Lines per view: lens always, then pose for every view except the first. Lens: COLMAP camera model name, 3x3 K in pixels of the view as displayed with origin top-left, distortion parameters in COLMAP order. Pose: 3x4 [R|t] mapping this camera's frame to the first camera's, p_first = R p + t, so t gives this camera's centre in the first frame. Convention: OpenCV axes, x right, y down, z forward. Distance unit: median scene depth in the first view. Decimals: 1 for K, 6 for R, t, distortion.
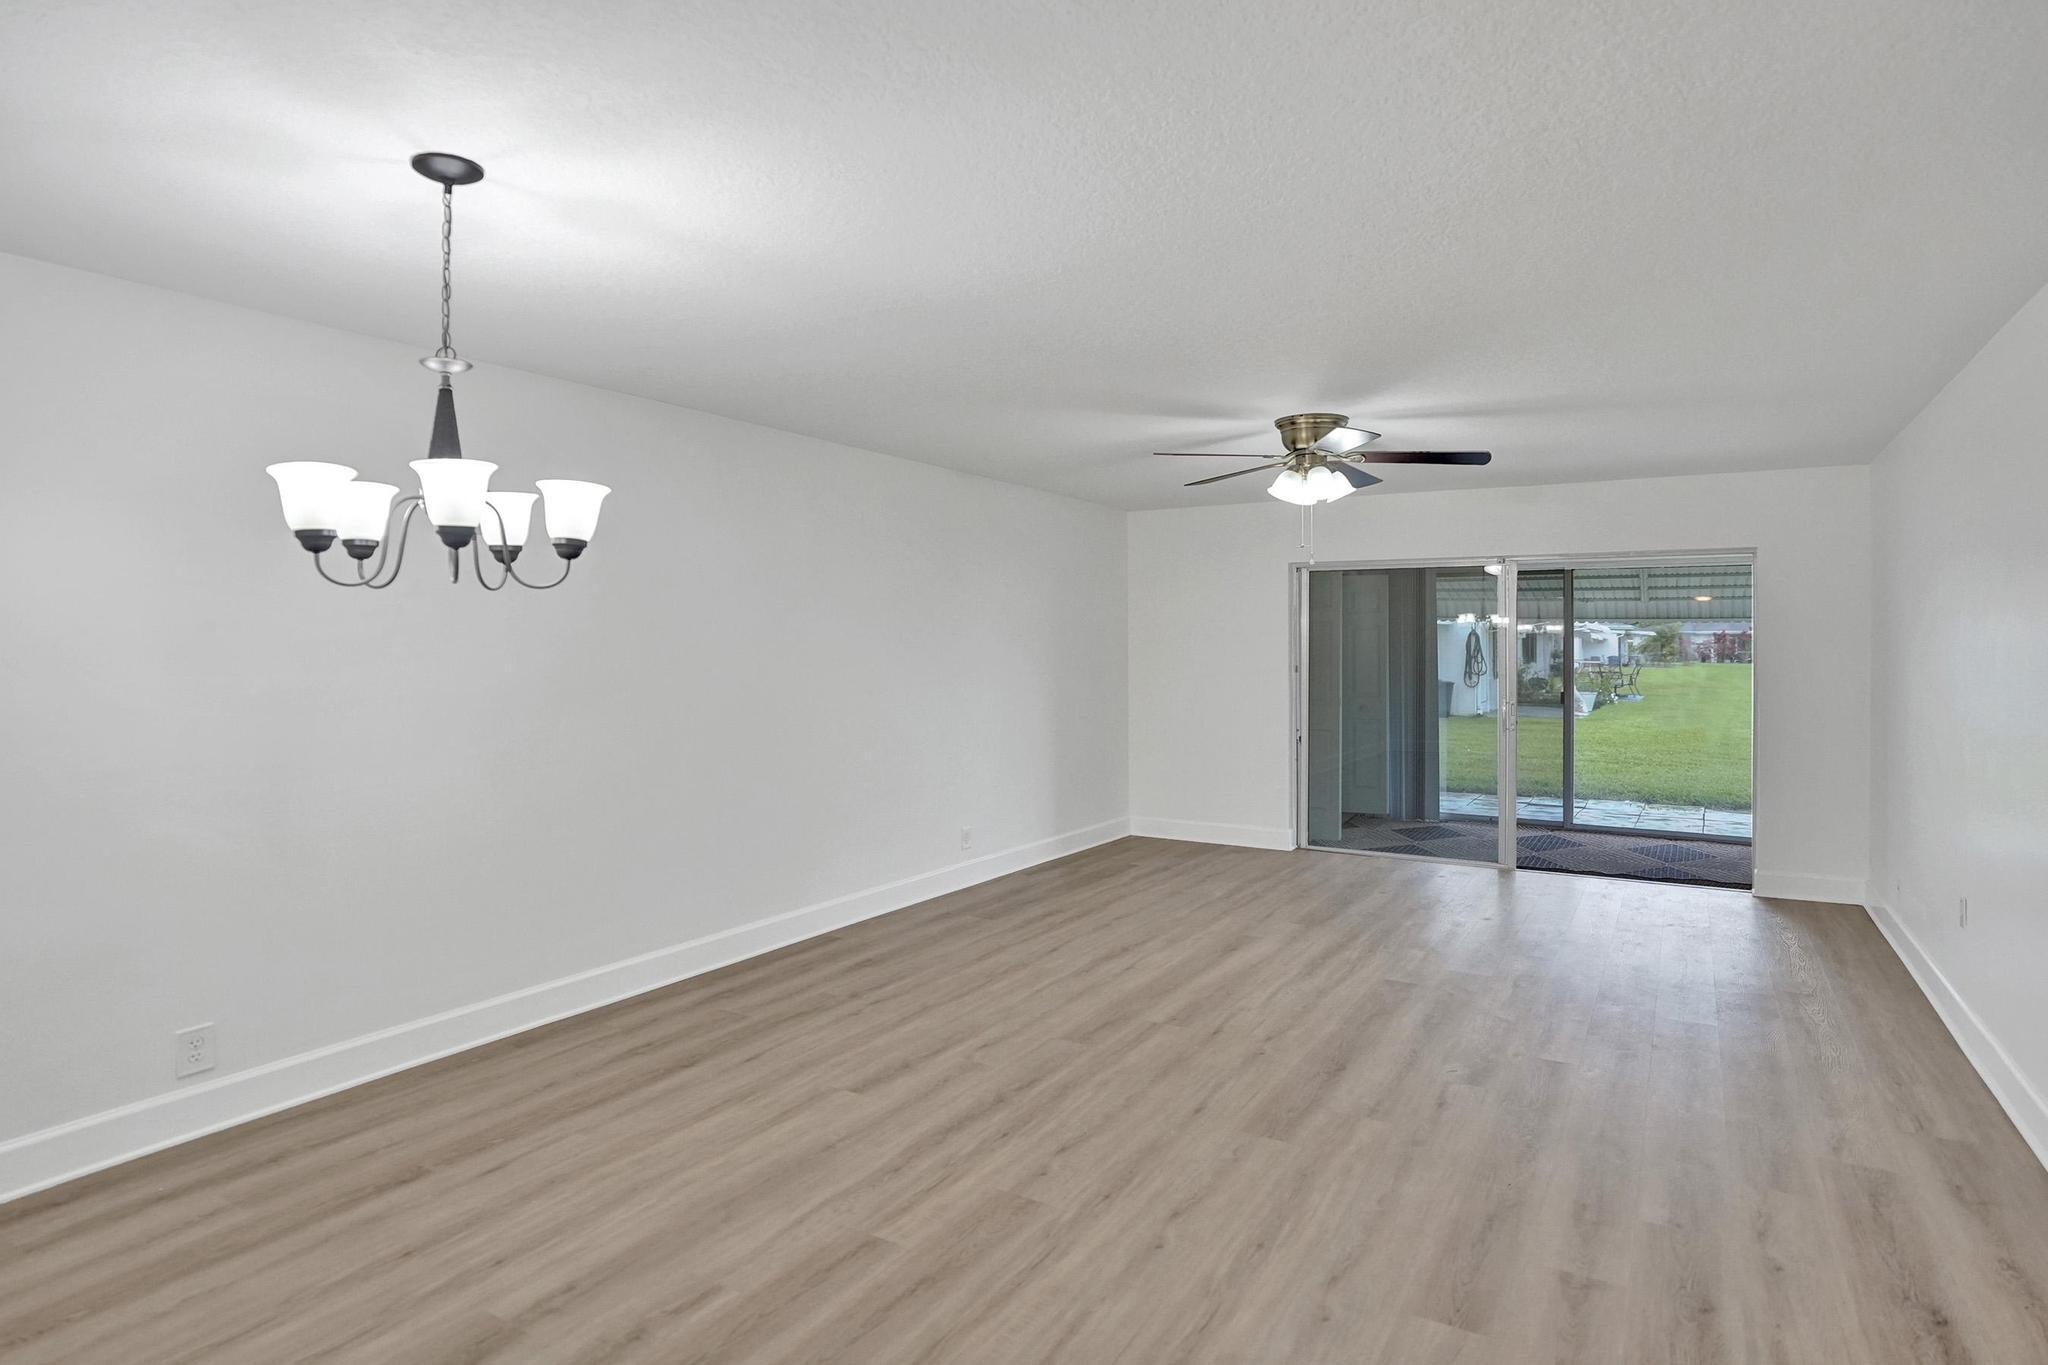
lens RADIAL K [[1095.2, 0, 1022.6], [0, 1095.2, 651.1], [0, 0, 1]] dist [-0.051133, 0.028569]
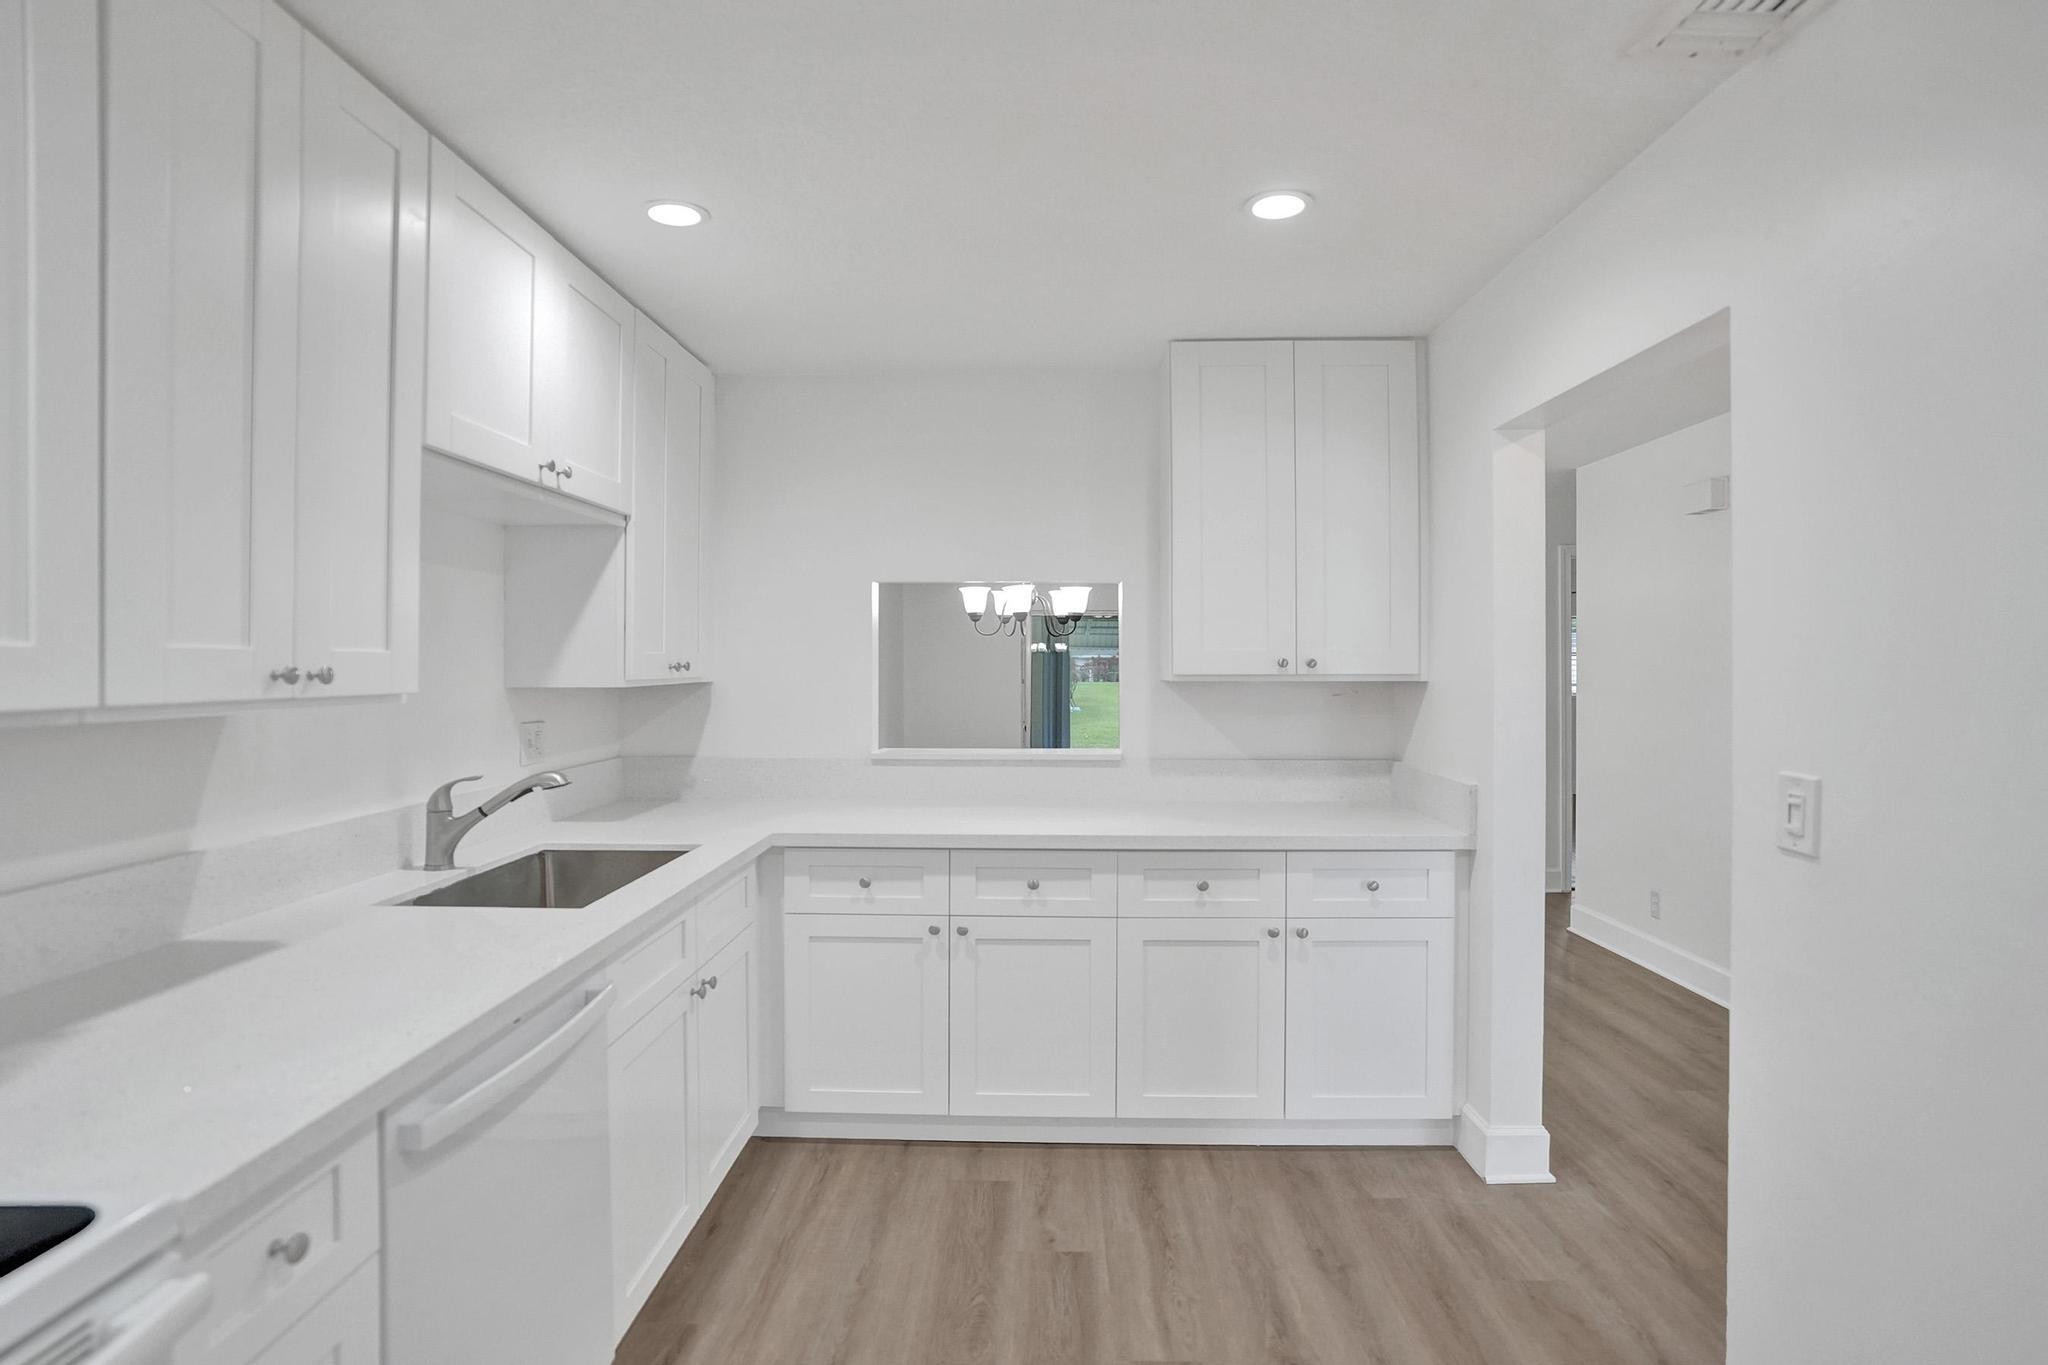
lens RADIAL K [[1095.2, 0, 1022.6], [0, 1095.2, 651.1], [0, 0, 1]] dist [-0.051133, 0.028569]
pose [[0.860317, 0.006096, 0.509723, -0.649325], [0.004880, 0.999784, -0.020192, 0.007033], [-0.509736, 0.019859, 0.860102, -0.367602]]
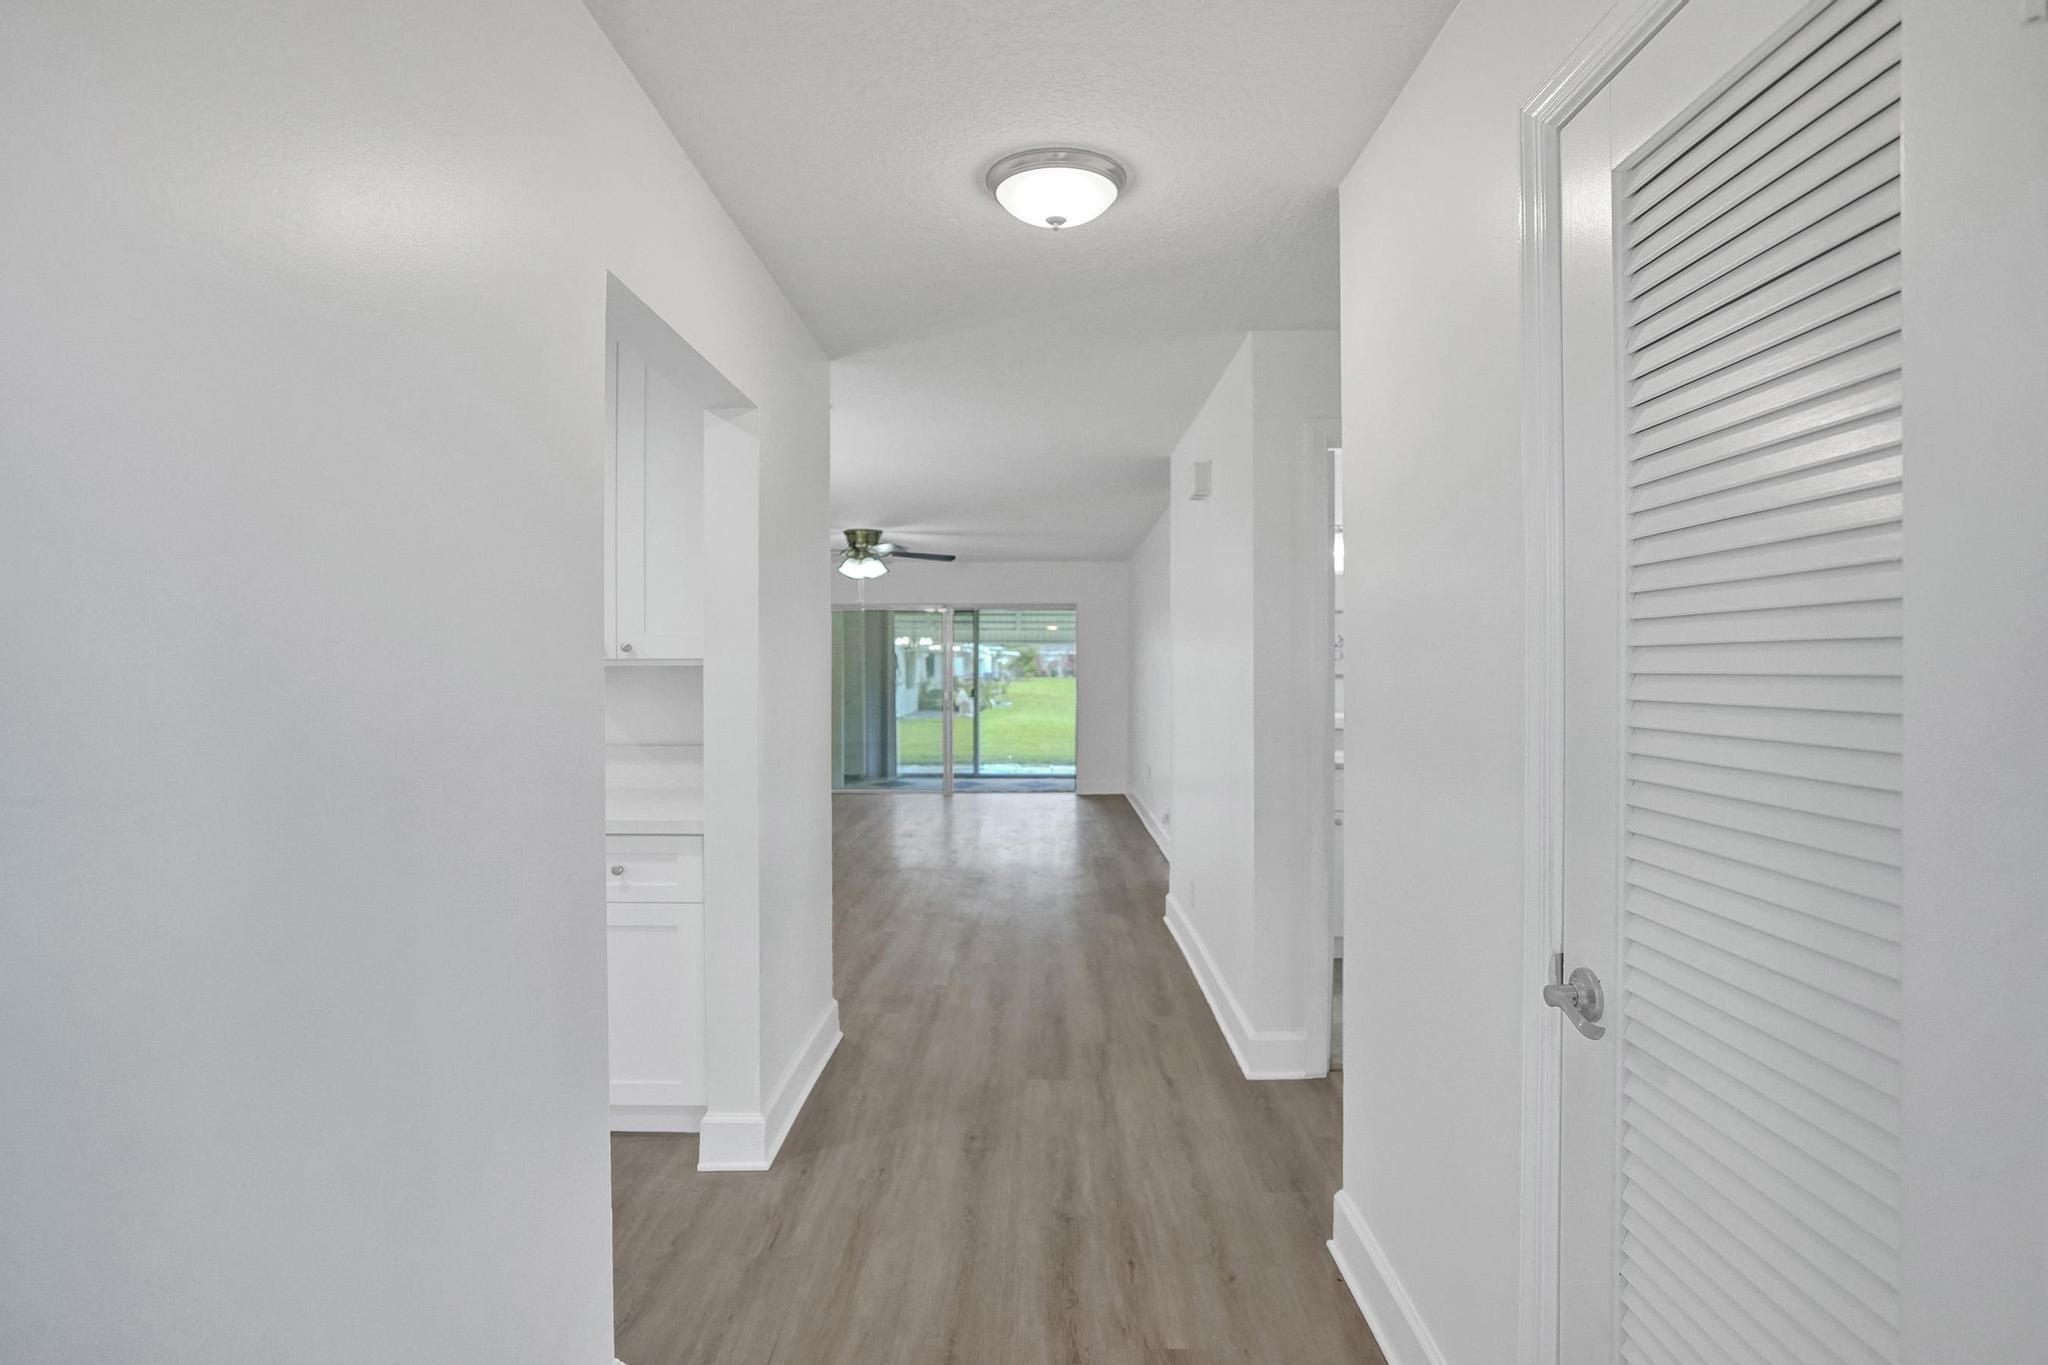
lens RADIAL K [[1085.1, 0, 1032.7], [0, 1085.1, 683.2], [0, 0, 1]] dist [-0.014724, 0.001033]
pose [[0.855820, -0.011460, 0.517147, -0.337740], [0.005879, 0.999905, 0.012429, 0.015505], [-0.517241, -0.007597, 0.855806, -0.544254]]
